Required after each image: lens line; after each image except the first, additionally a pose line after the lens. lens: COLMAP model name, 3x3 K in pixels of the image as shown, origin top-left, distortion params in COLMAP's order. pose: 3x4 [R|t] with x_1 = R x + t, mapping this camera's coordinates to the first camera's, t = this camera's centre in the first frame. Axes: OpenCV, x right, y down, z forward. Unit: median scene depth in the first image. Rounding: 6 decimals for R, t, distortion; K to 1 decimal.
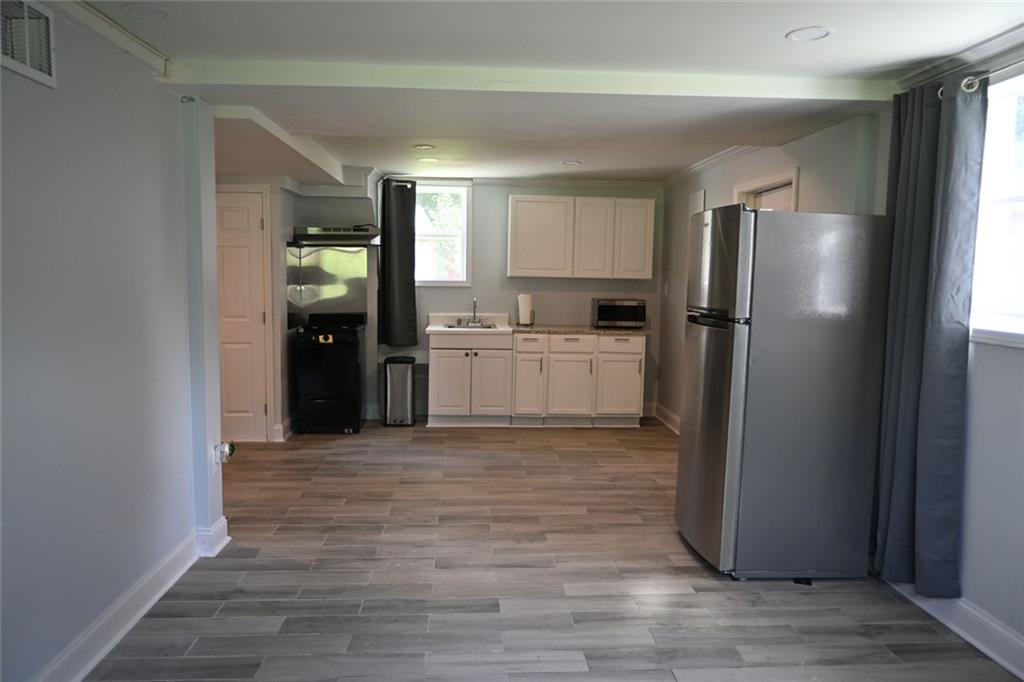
lens RADIAL K [[727.1, 0, 510.4], [0, 727.1, 343.6], [0, 0, 1]] dist [-0.003412, 0.000389]
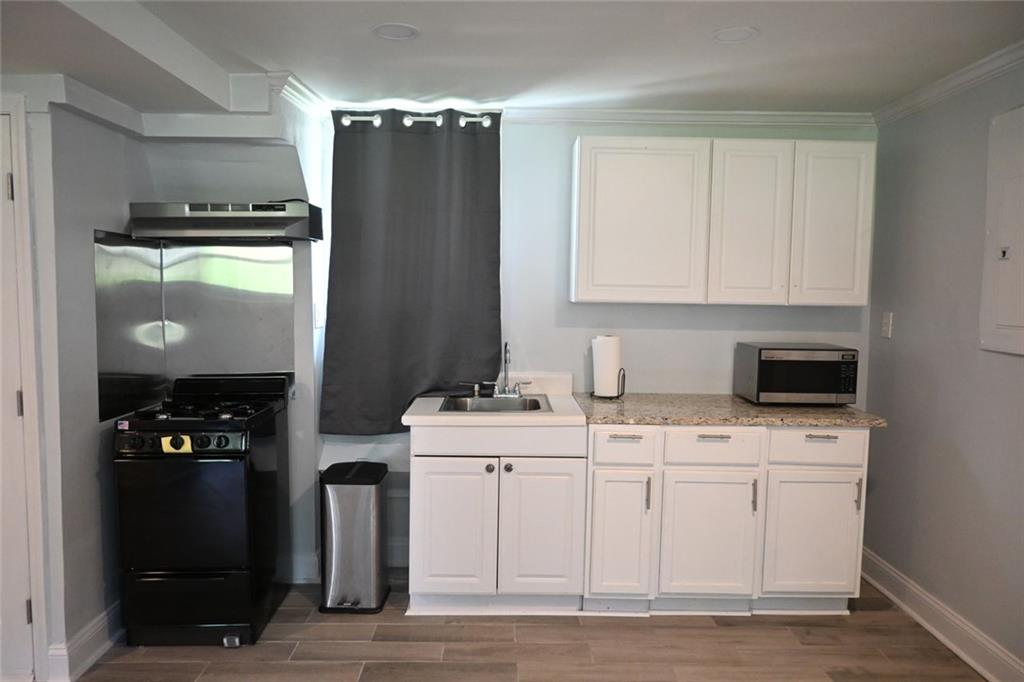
lens RADIAL K [[727.1, 0, 510.4], [0, 727.1, 343.6], [0, 0, 1]] dist [-0.003412, 0.000389]
pose [[0.998923, -0.000859, -0.046397, -0.024167], [0.000069, 0.999855, -0.017025, -0.057672], [0.046404, 0.017004, 0.998778, 0.524592]]
